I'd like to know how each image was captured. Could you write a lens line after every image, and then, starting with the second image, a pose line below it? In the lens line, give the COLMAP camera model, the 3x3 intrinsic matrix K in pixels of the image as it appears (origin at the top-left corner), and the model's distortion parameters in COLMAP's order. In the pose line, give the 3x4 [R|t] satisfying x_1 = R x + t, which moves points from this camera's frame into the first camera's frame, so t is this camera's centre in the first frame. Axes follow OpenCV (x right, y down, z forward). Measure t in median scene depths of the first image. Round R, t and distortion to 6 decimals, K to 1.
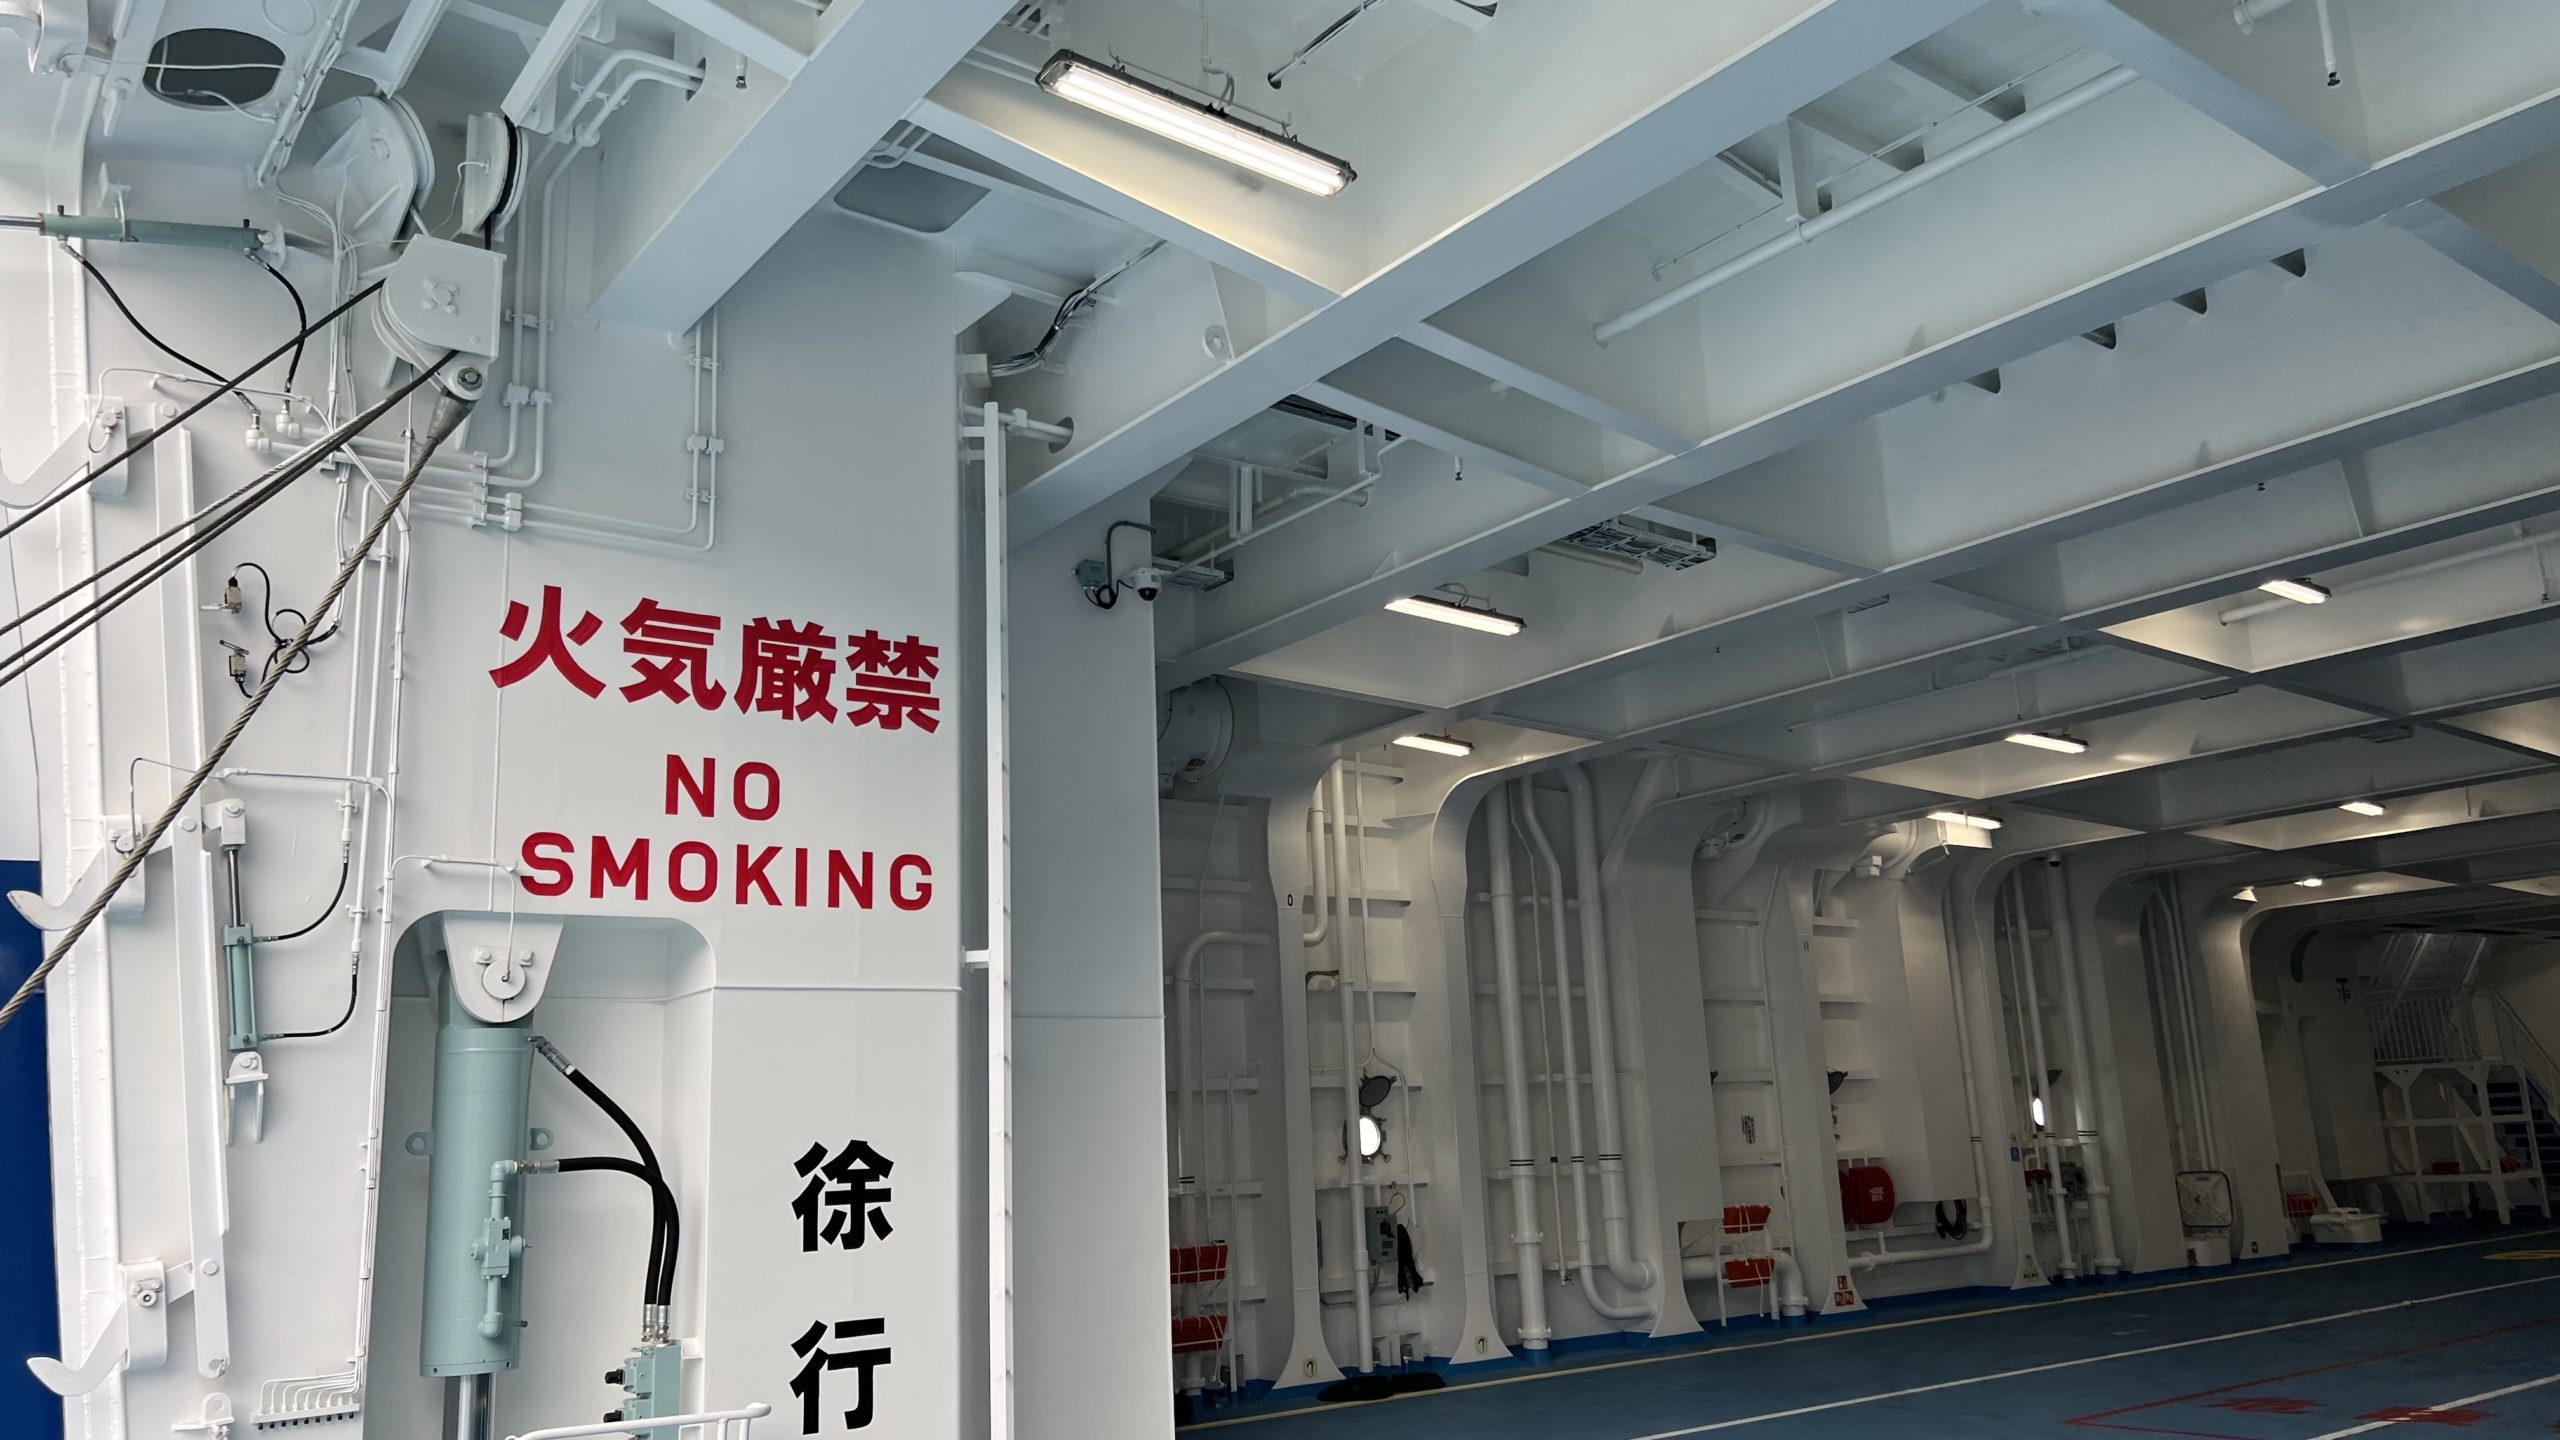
lens RADIAL K [[1895.3, 0, 1290.6], [0, 1895.3, 747.6], [0, 0, 1]] dist [0.022036, -0.006372]
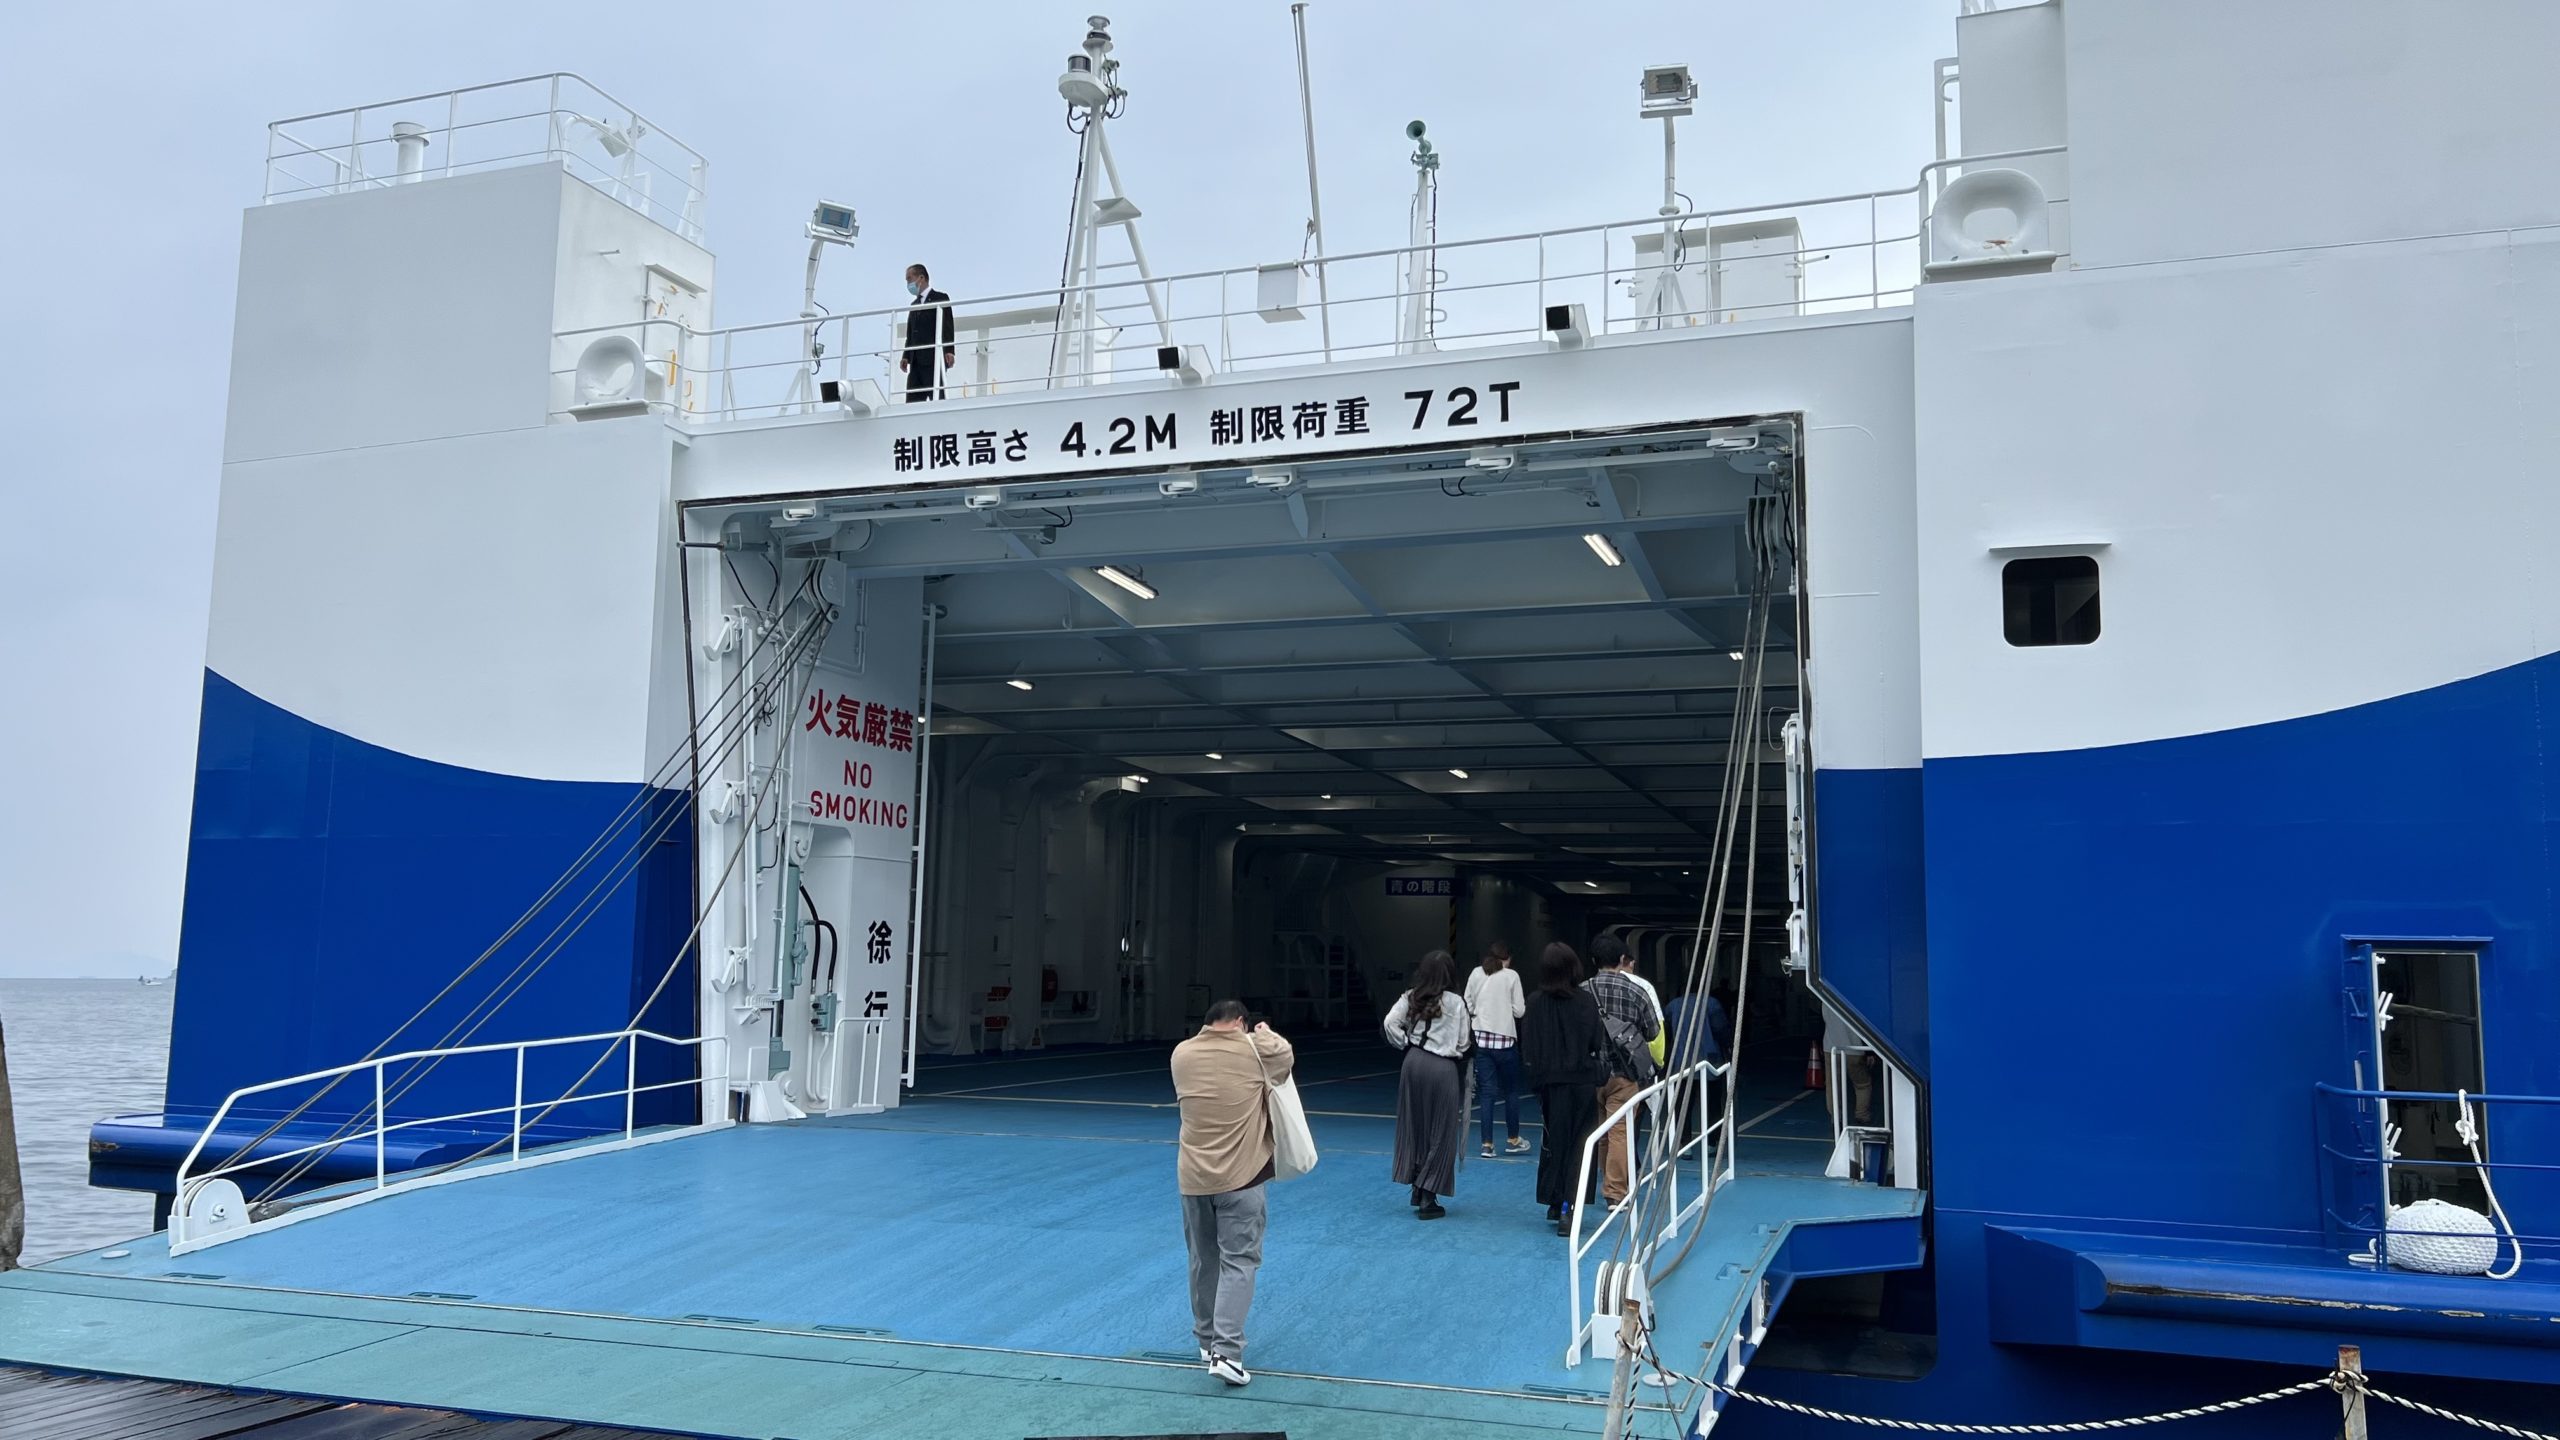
lens RADIAL K [[1895.3, 0, 1270.1], [0, 1895.3, 712.2], [0, 0, 1]] dist [0.022036, -0.006372]
pose [[0.841488, 0.132607, 0.523750, -1.112308], [-0.169494, 0.985266, 0.022862, -0.197757], [-0.513001, -0.108011, 0.851565, -1.302375]]
